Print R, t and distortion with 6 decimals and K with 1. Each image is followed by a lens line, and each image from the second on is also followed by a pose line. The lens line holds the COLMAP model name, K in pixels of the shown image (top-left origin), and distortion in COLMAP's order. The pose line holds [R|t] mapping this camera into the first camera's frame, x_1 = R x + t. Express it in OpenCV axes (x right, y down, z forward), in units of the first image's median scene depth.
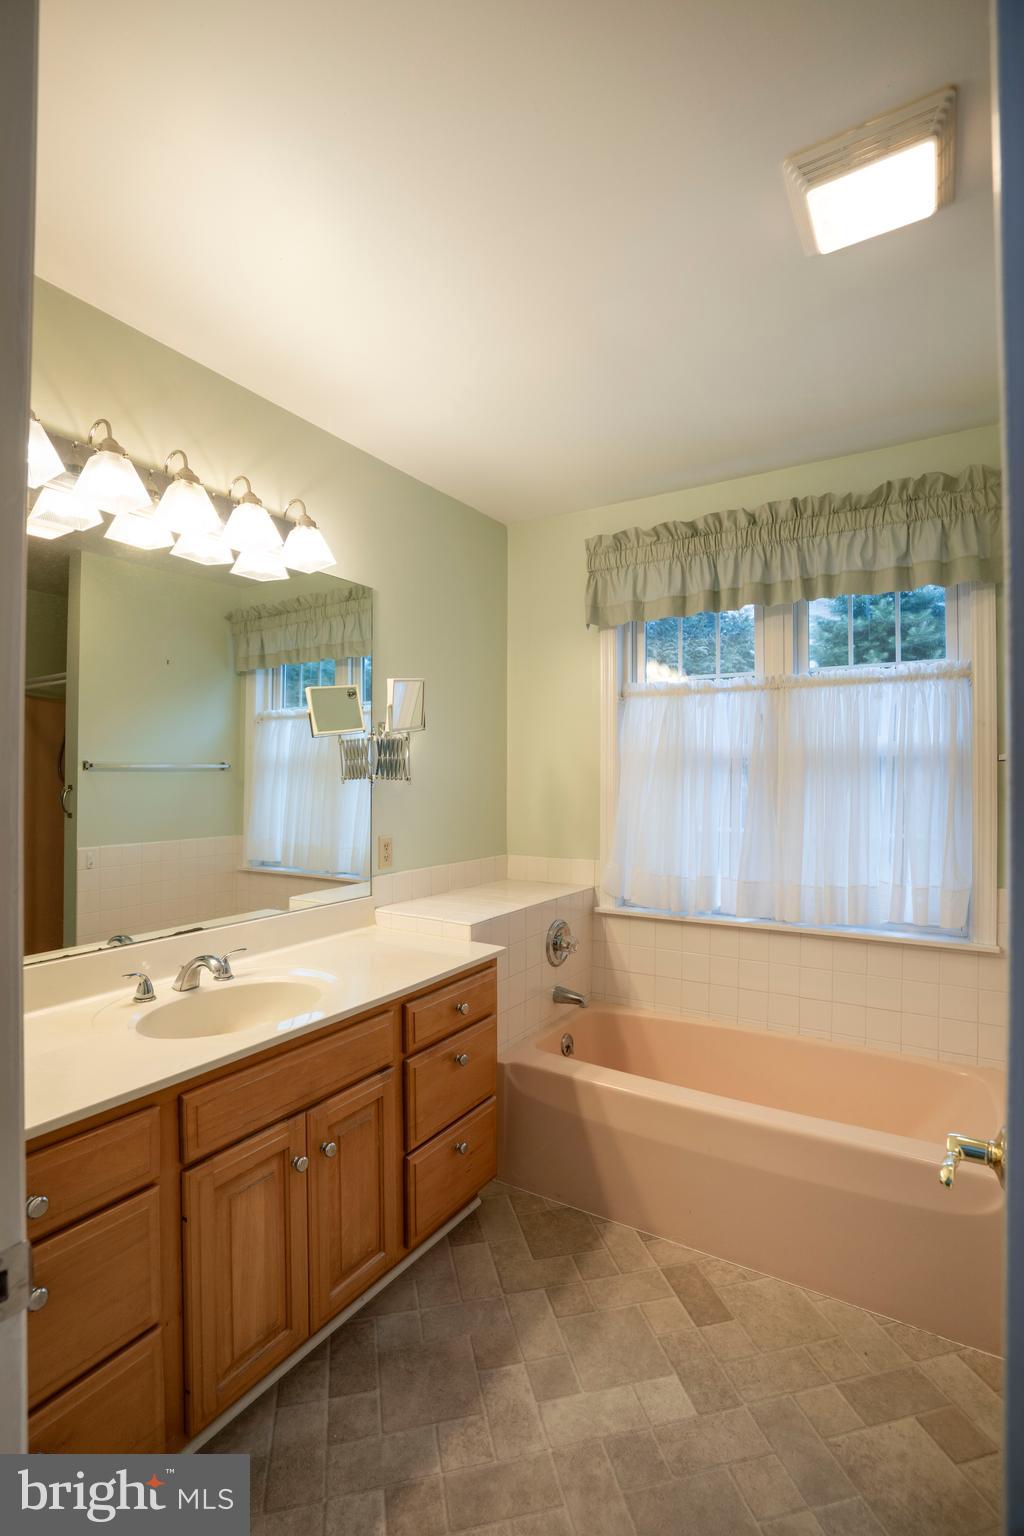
lens RADIAL K [[713.3, 0, 513.9], [0, 713.3, 767.4], [0, 0, 1]] dist [-0.010970, 0.004325]
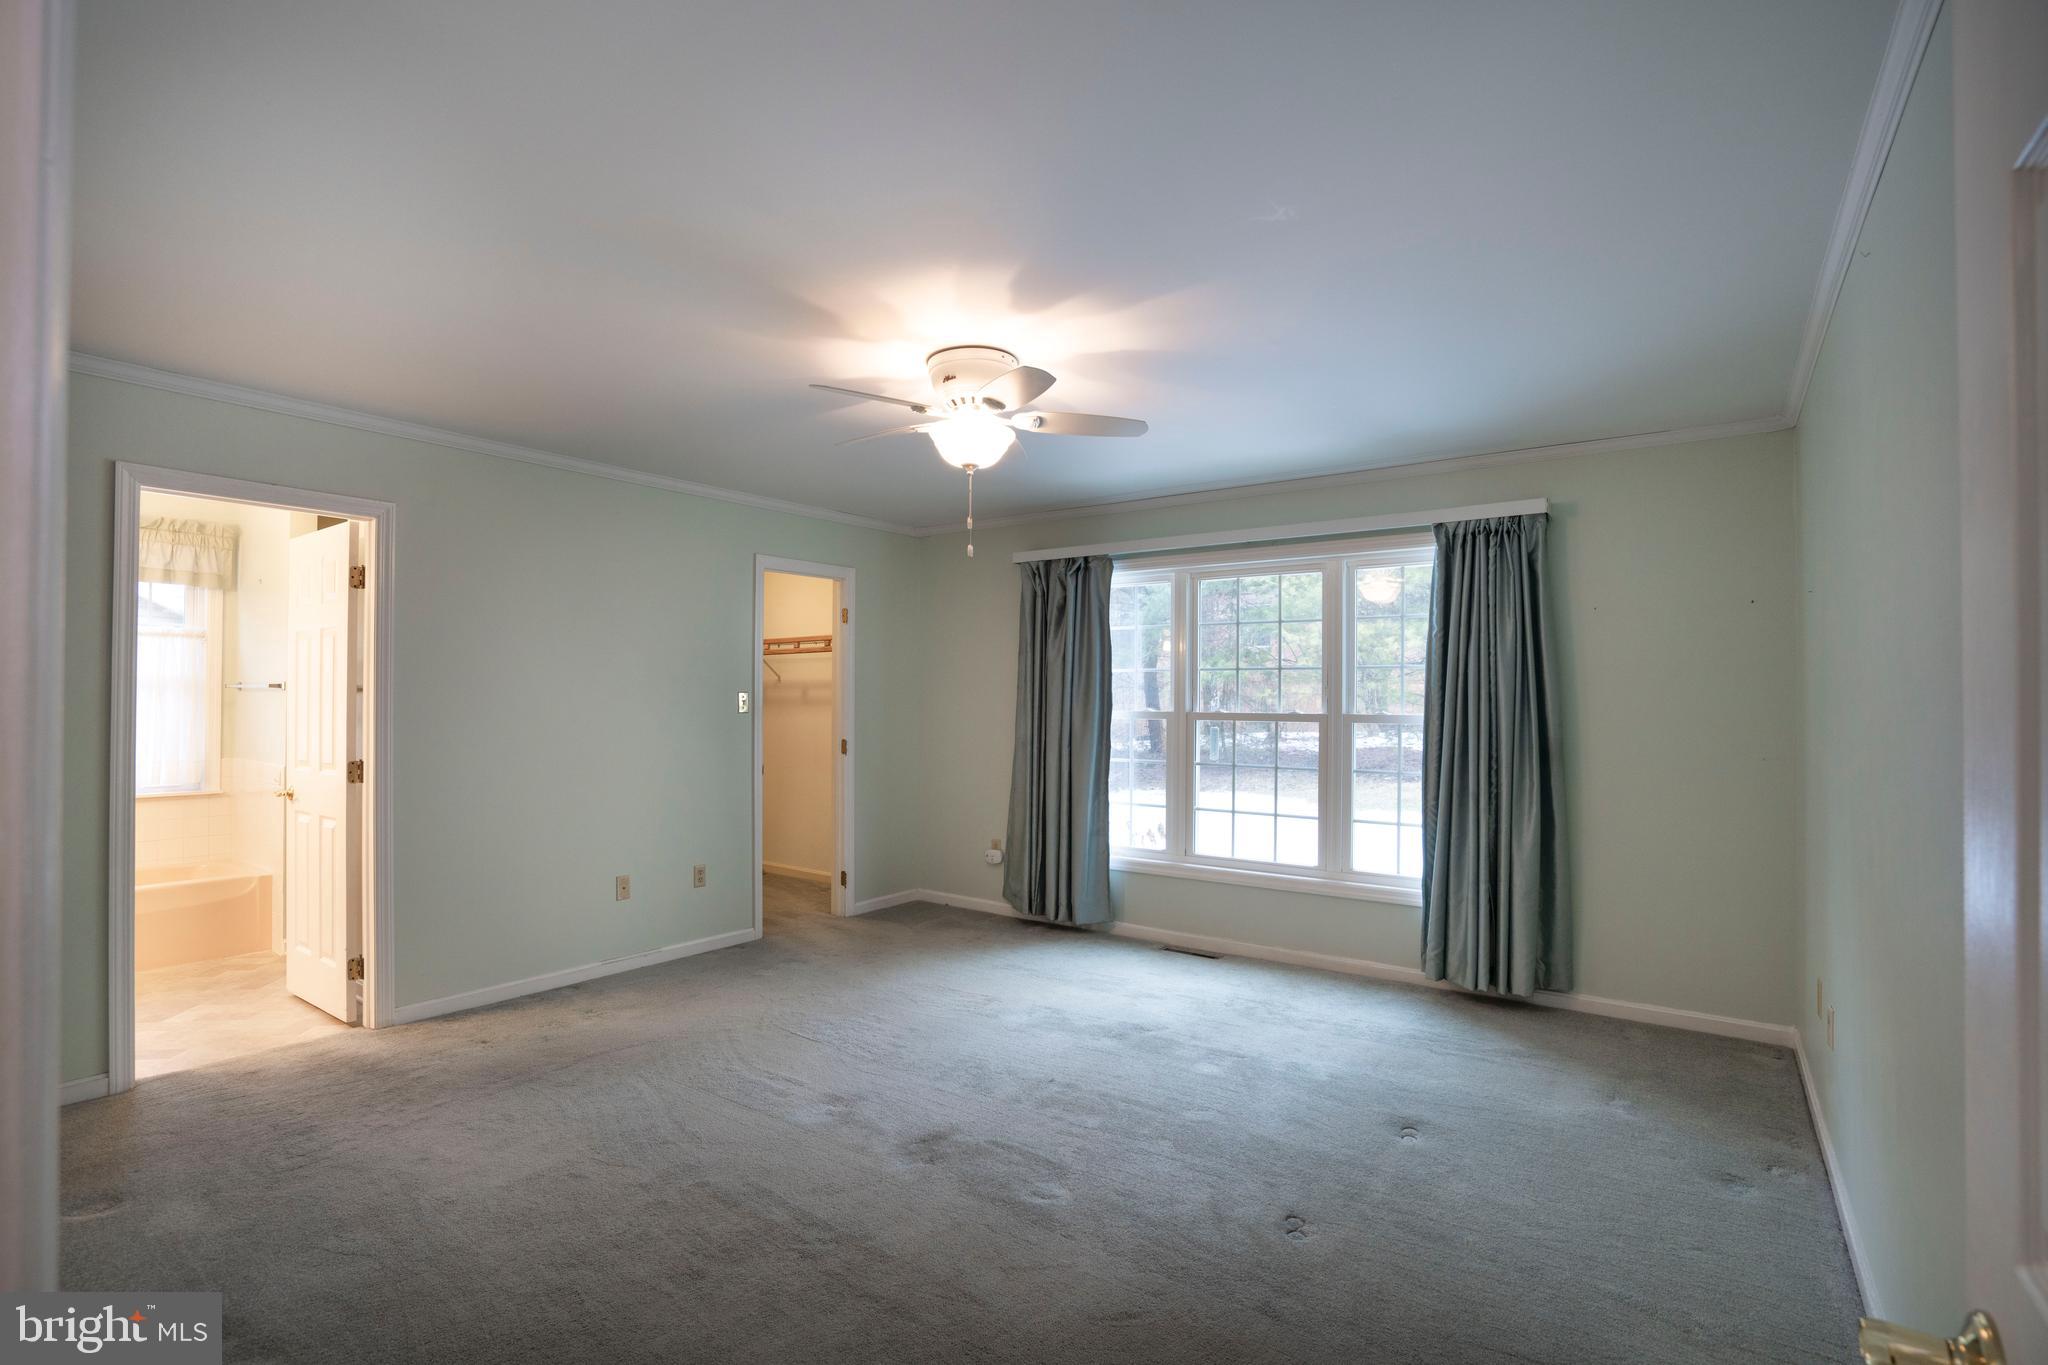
lens RADIAL K [[951.1, 0, 1026.4], [0, 951.1, 684.8], [0, 0, 1]] dist [-0.010970, 0.004325]
pose [[0.064728, 0.008922, 0.997863, -1.551198], [-0.014038, 0.999869, -0.008030, -0.023384], [-0.997804, -0.013488, 0.064845, -1.168604]]
